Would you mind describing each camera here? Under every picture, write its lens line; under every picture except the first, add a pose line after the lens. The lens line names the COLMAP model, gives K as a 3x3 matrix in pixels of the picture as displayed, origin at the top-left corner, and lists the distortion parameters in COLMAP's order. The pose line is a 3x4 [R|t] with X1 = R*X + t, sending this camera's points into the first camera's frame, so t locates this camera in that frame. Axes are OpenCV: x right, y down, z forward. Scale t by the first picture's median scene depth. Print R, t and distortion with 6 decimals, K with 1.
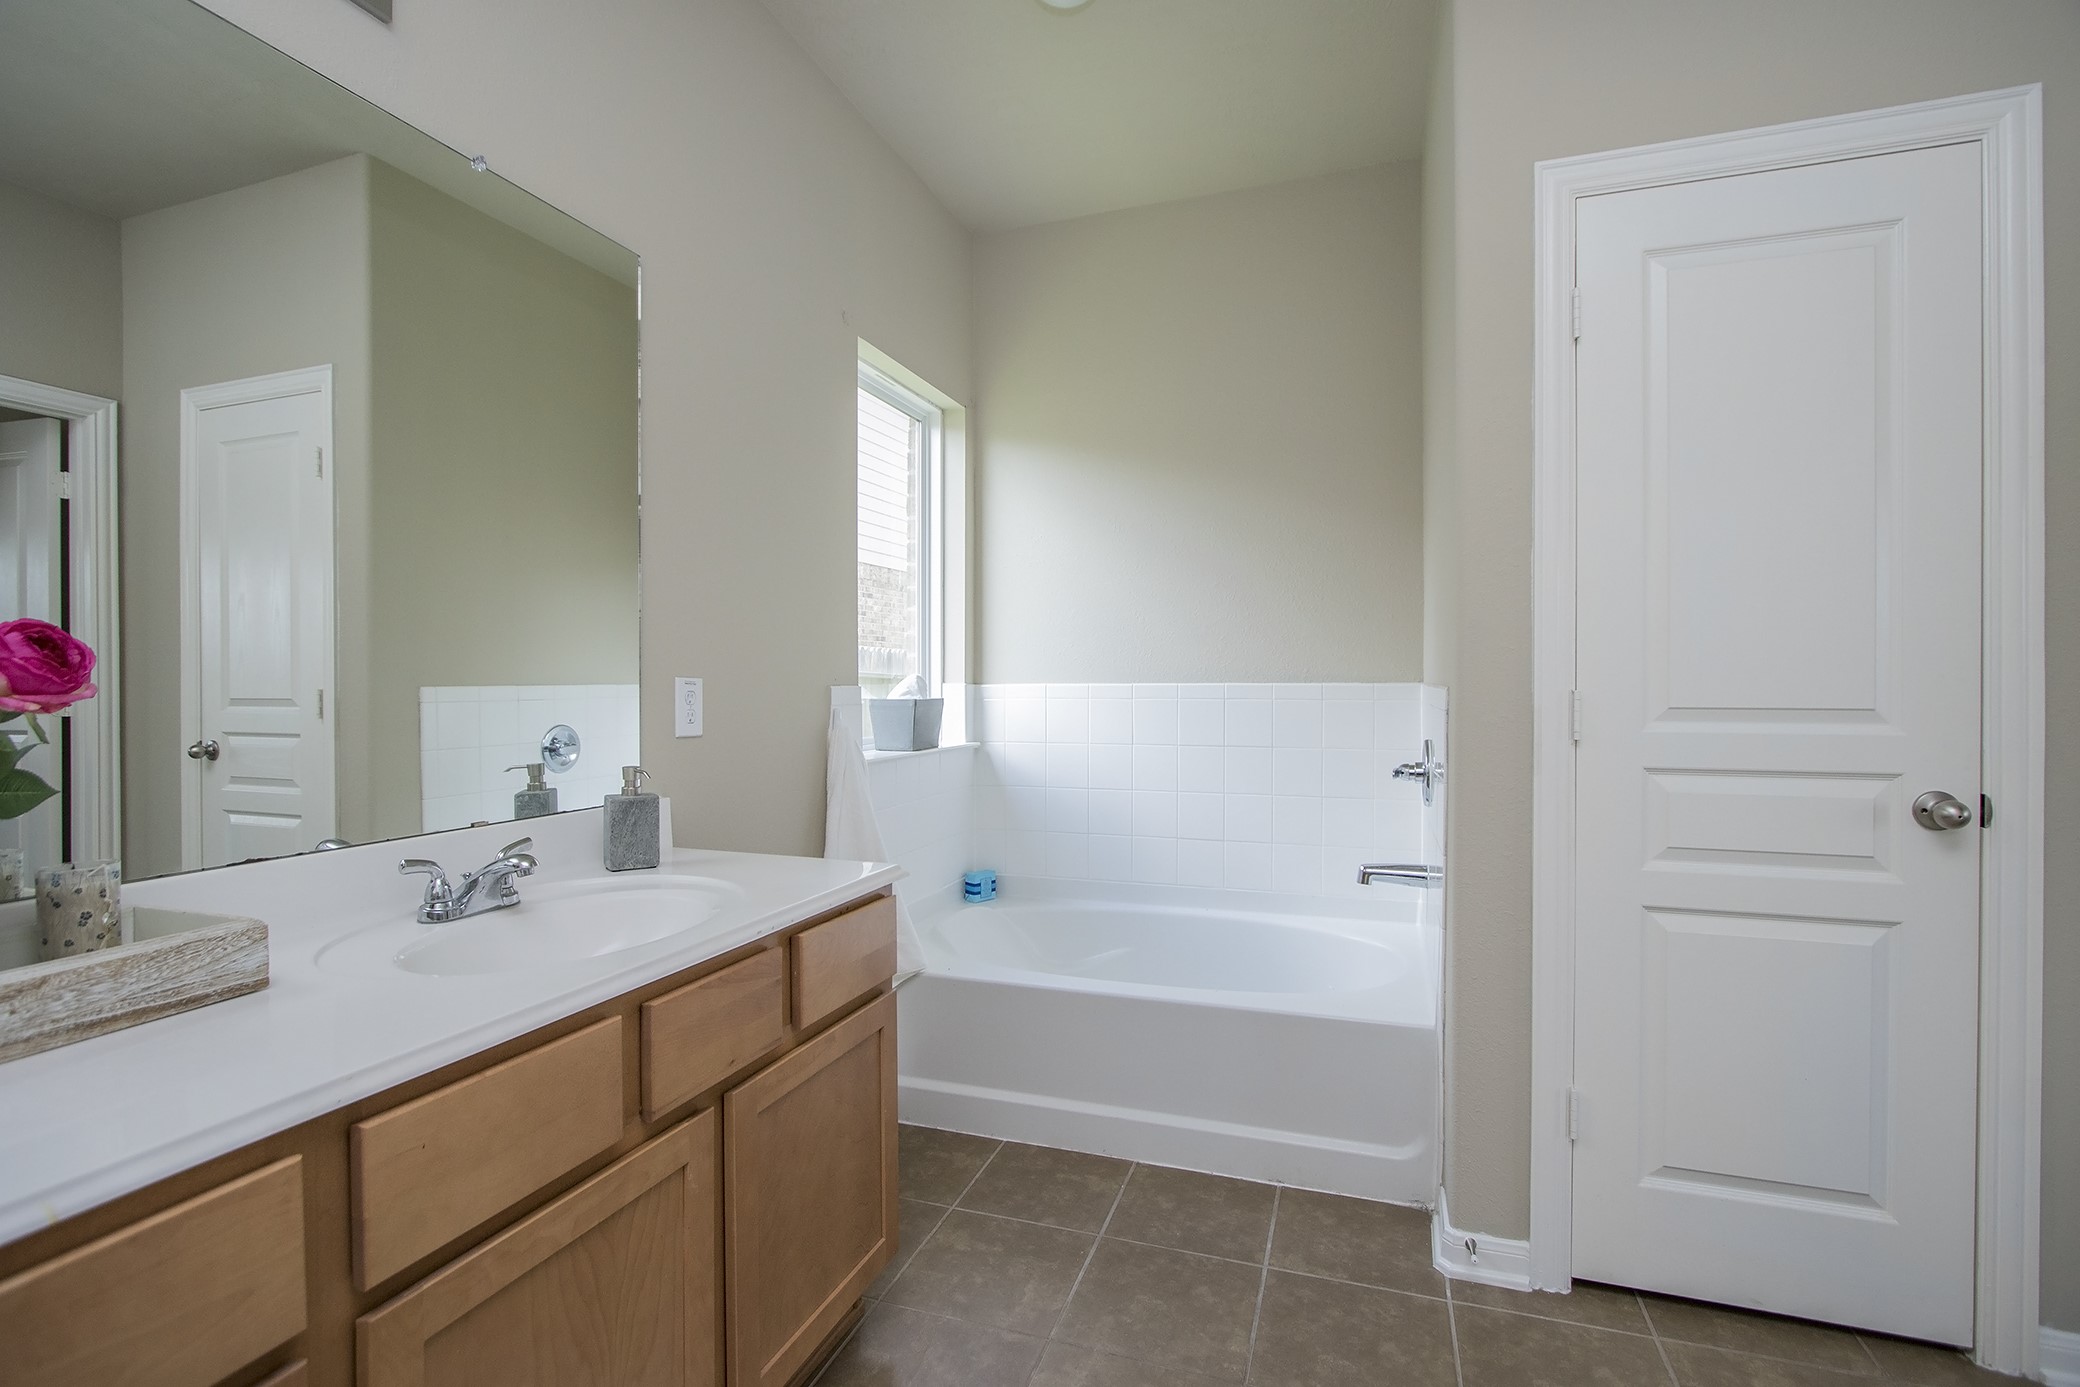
lens RADIAL K [[957.4, 0, 1035.9], [0, 957.4, 697.6], [0, 0, 1]] dist [-0.014766, 0.000846]
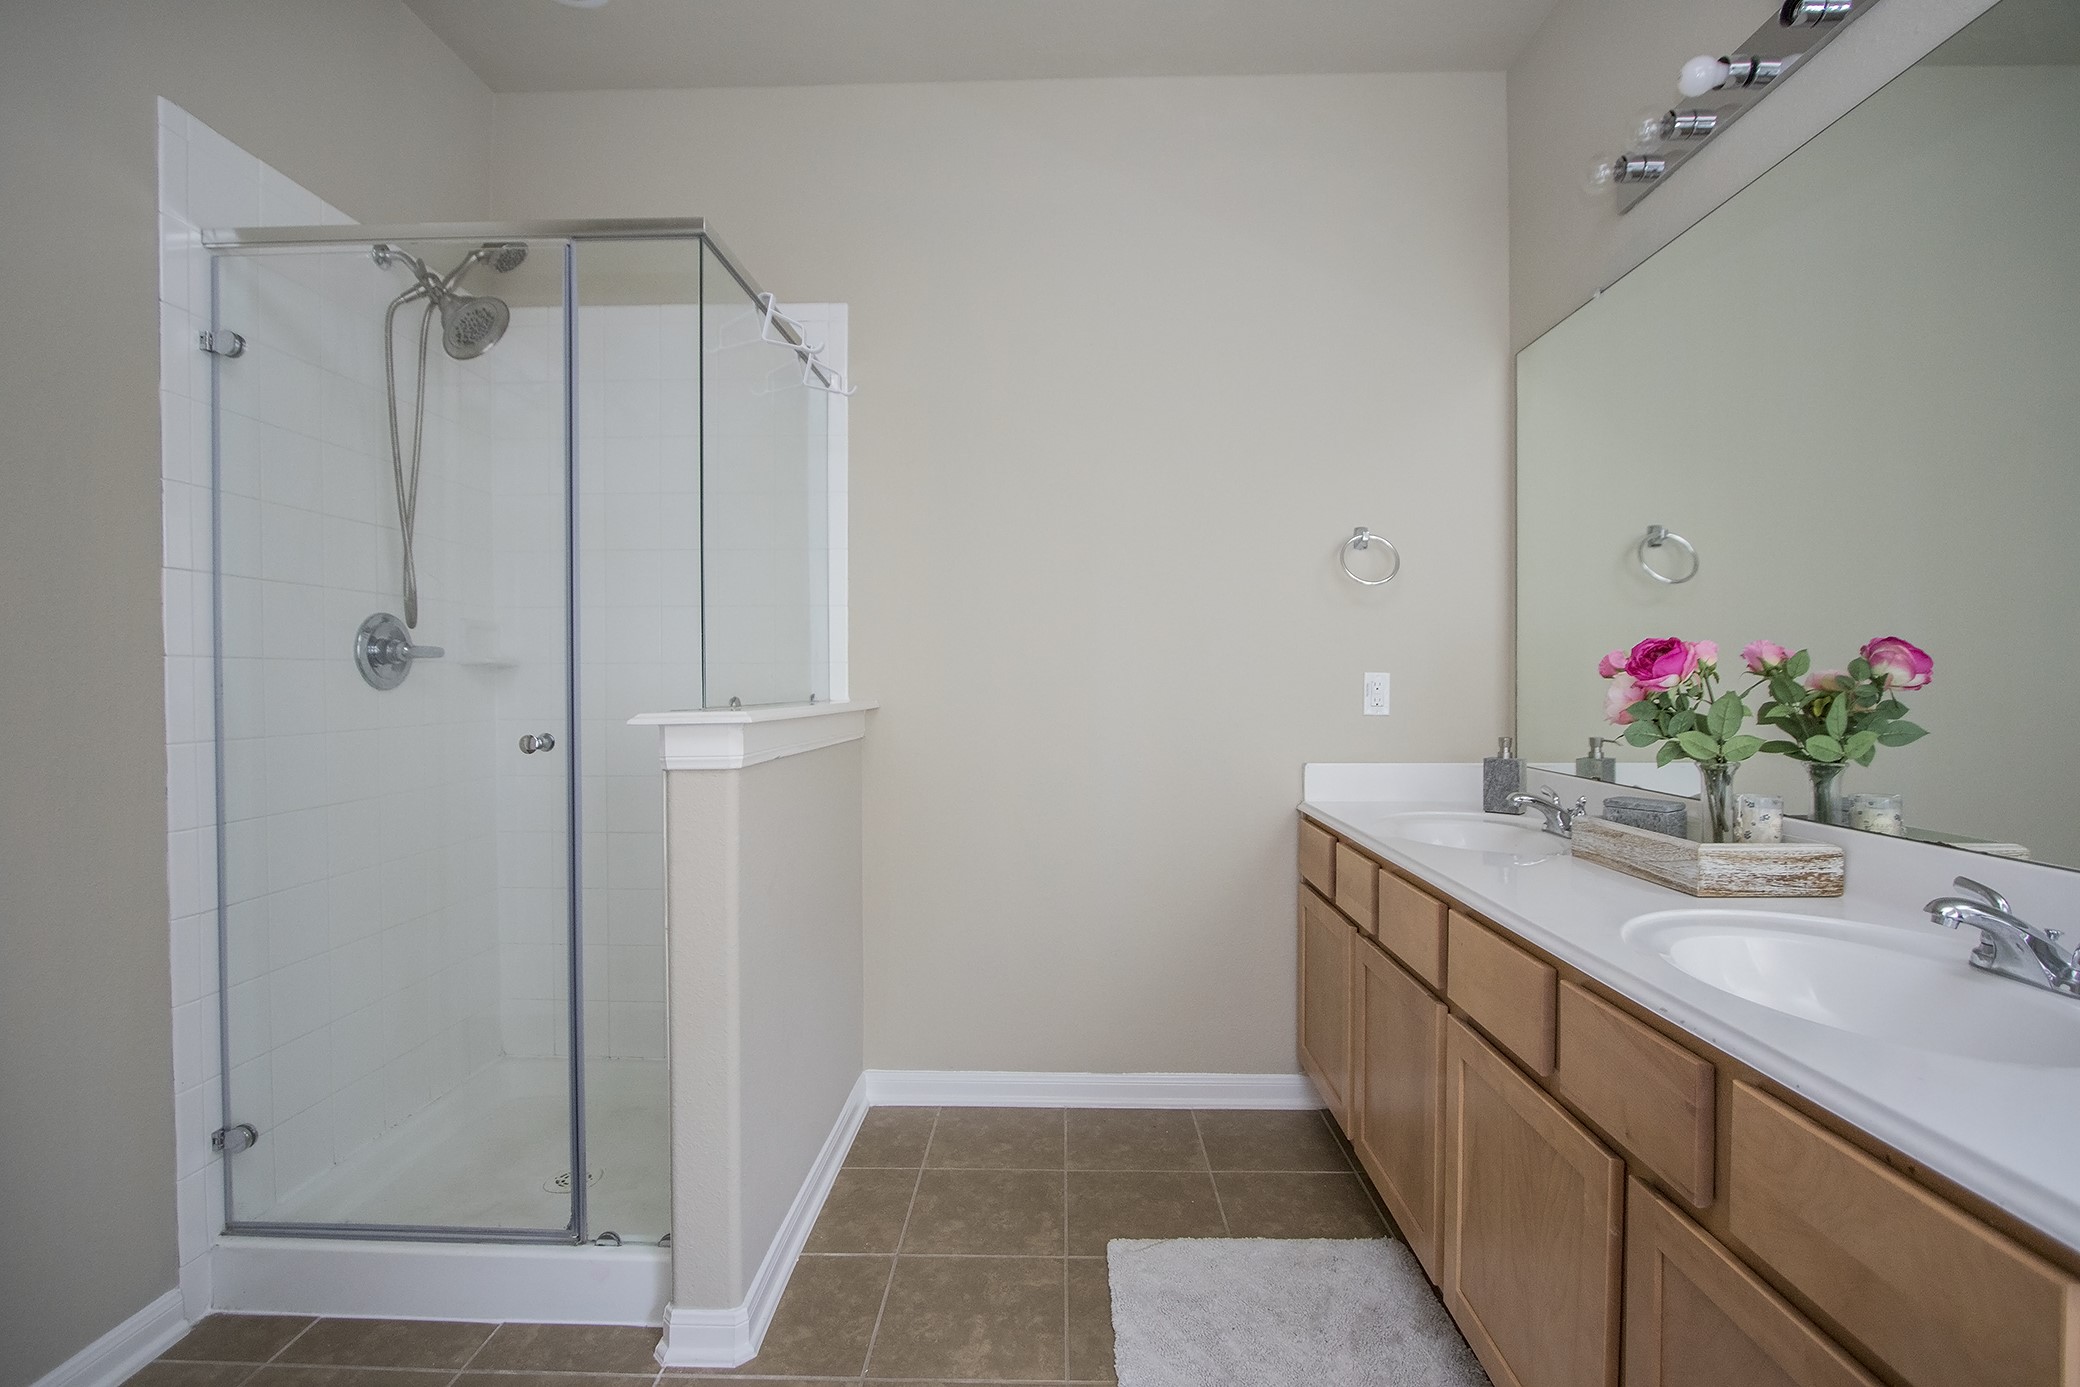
lens RADIAL K [[957.4, 0, 1032.6], [0, 957.4, 689.7], [0, 0, 1]] dist [-0.014766, 0.000846]
pose [[-0.957302, 0.016964, -0.288592, 0.411357], [0.012886, 0.999789, 0.016026, -0.023036], [0.288803, 0.011623, -0.957318, 1.648492]]
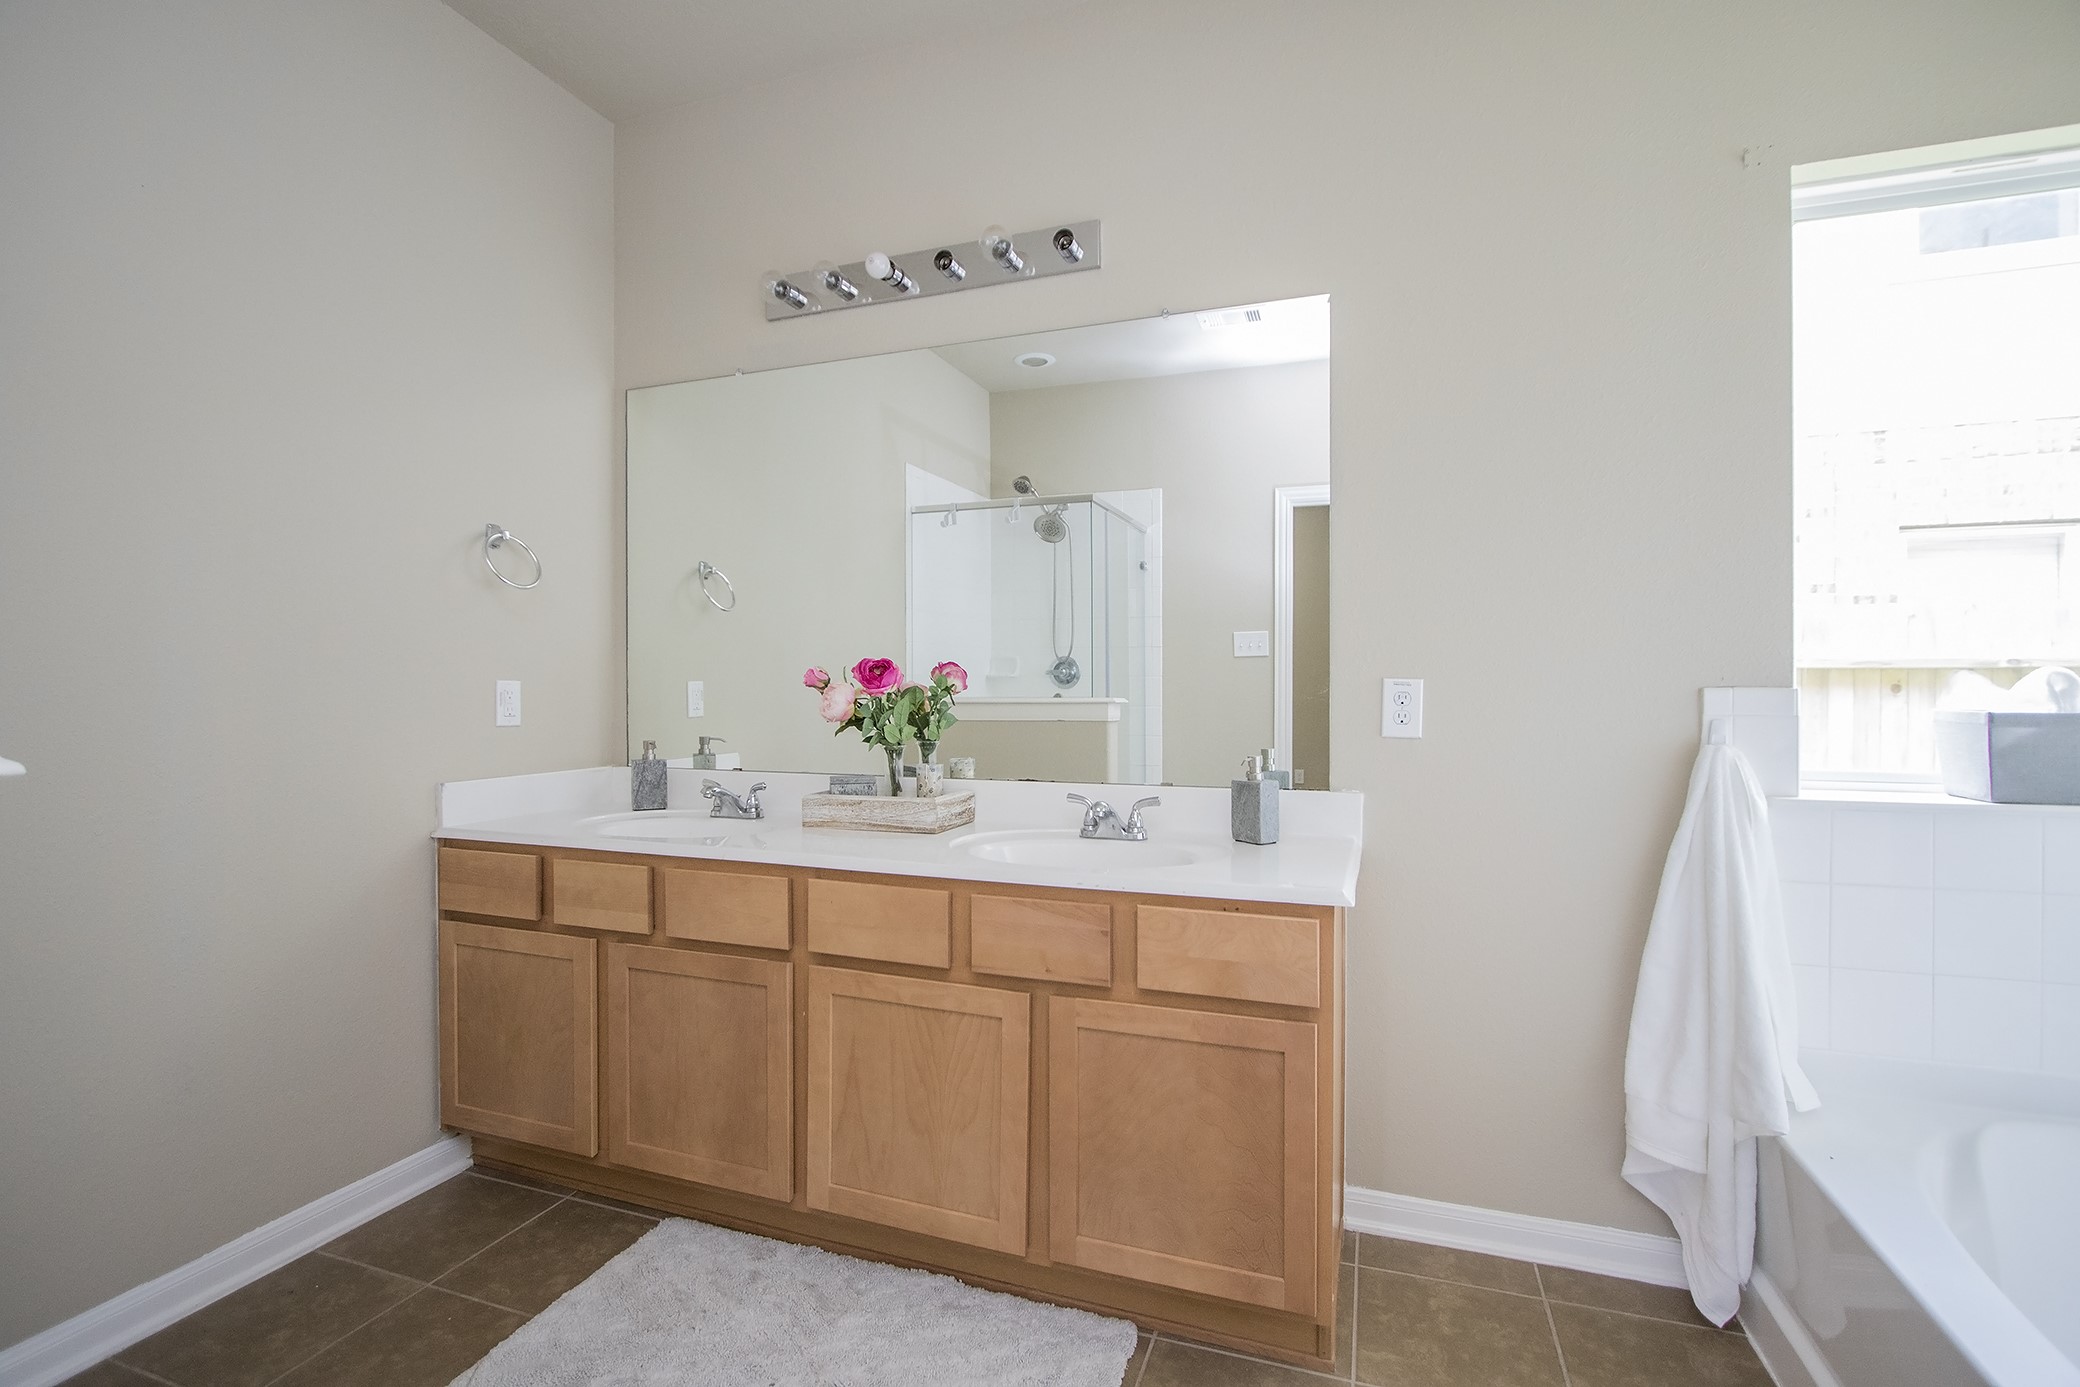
lens RADIAL K [[957.4, 0, 1033.4], [0, 957.4, 686.9], [0, 0, 1]] dist [-0.014766, 0.000846]
pose [[-0.024110, 0.013849, -0.999613, 1.017331], [-0.001454, 0.999903, 0.013888, -0.032916], [0.999708, 0.001788, -0.024087, 1.017985]]
